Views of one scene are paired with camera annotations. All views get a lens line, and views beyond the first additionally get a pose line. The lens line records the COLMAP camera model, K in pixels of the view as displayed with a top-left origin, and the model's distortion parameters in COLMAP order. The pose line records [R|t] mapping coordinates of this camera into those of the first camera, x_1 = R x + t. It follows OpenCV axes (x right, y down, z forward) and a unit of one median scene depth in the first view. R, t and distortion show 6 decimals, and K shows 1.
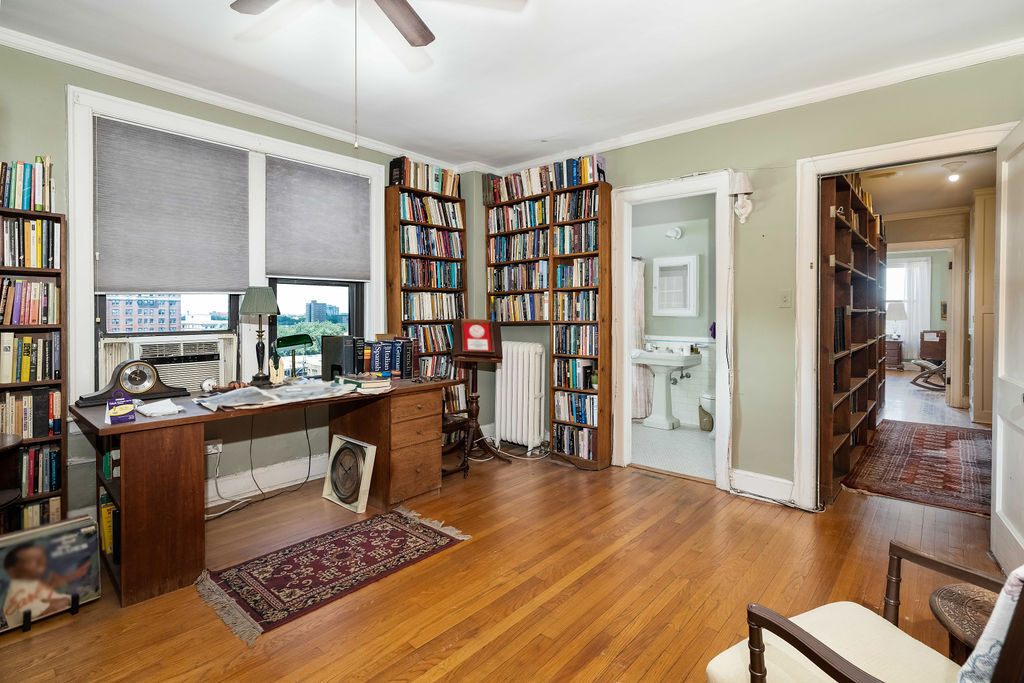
lens RADIAL K [[496.3, 0, 511.0], [0, 496.3, 316.7], [0, 0, 1]] dist [-0.001758, -0.001313]
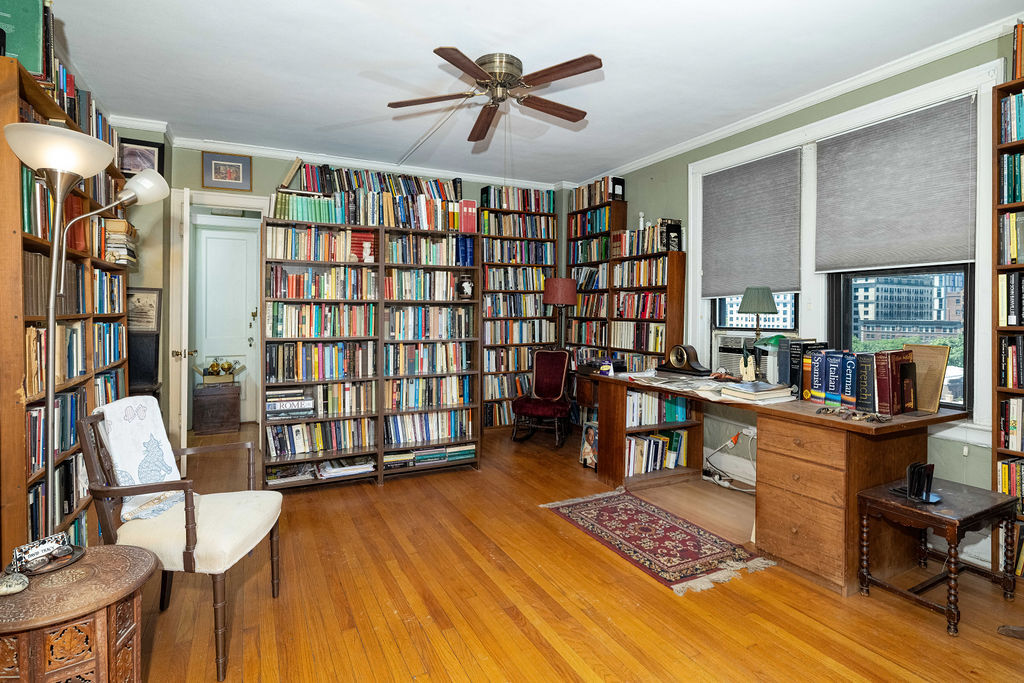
lens RADIAL K [[534.5, 0, 510.2], [0, 534.5, 312.9], [0, 0, 1]] dist [-0.015669, 0.000153]
pose [[-0.387313, -0.001988, -0.921946, 0.828550], [-0.011520, 0.999930, 0.002684, -0.003604], [0.921876, 0.011661, -0.387309, 1.107219]]
